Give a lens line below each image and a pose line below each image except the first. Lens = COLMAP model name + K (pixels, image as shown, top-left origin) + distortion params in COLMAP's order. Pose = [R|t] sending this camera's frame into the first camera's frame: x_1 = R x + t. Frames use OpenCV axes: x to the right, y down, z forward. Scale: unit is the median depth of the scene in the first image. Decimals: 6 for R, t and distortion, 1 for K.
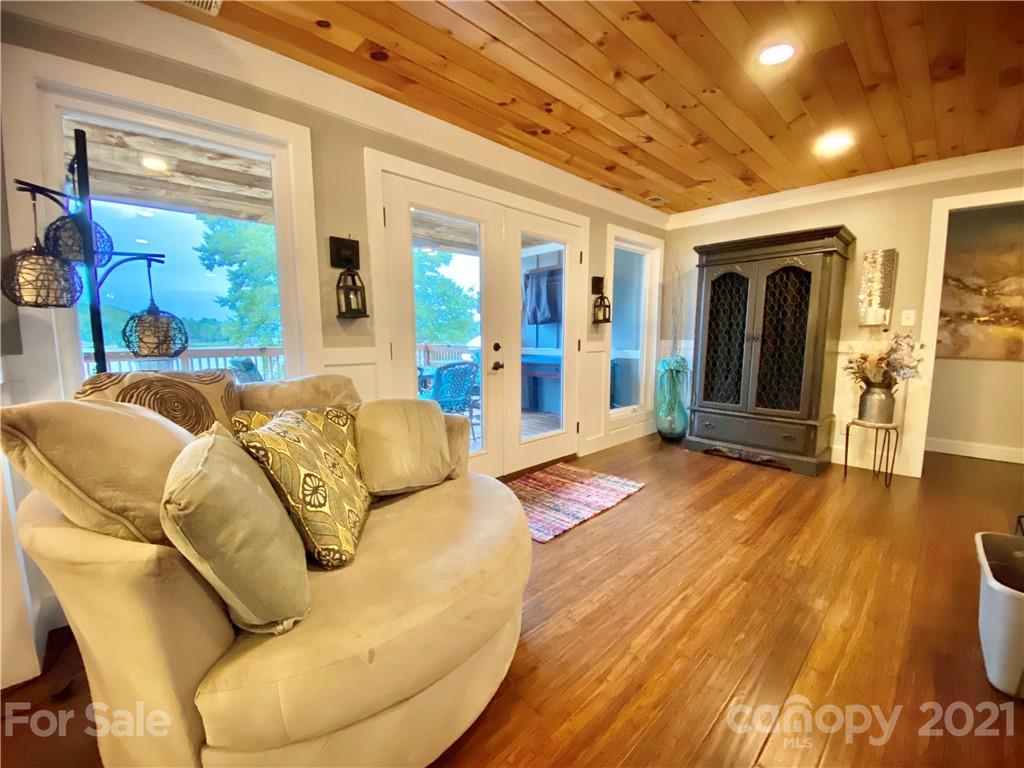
lens RADIAL K [[416.1, 0, 516.7], [0, 416.1, 384.4], [0, 0, 1]] dist [0.006779, -0.011151]
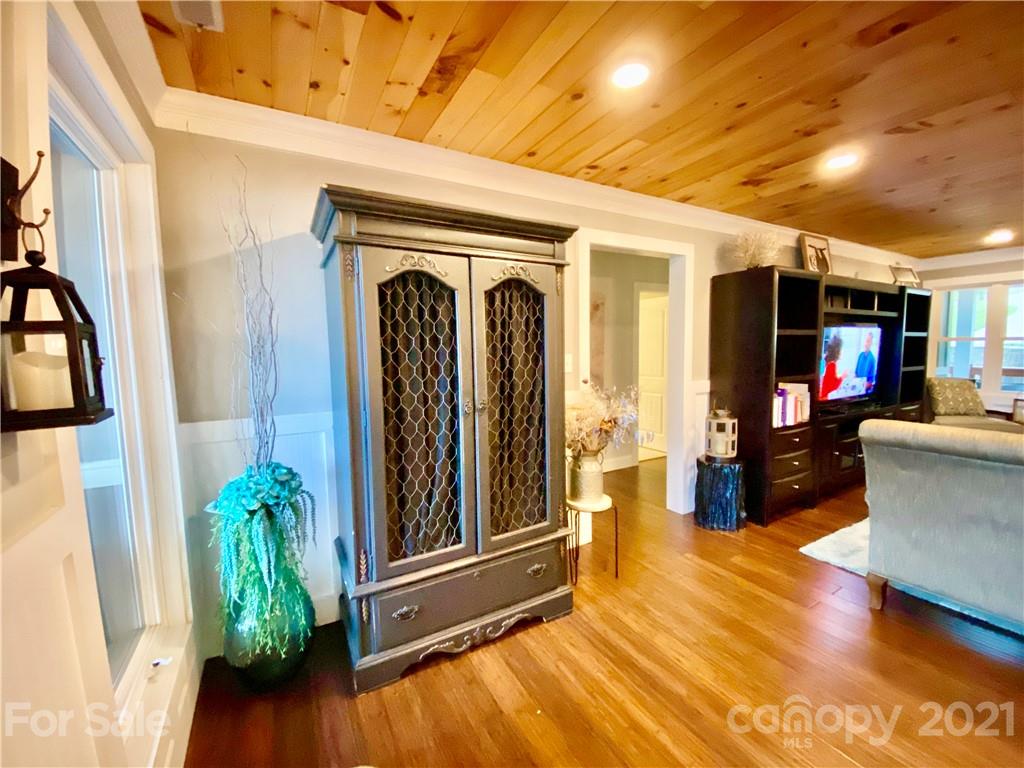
lens RADIAL K [[416.1, 0, 513.7], [0, 416.1, 390.5], [0, 0, 1]] dist [0.006779, -0.011151]
pose [[0.242419, -0.098019, 0.965208, 0.090804], [0.129902, 0.989204, 0.067830, -0.157173], [-0.961436, 0.108939, 0.252534, 0.797622]]
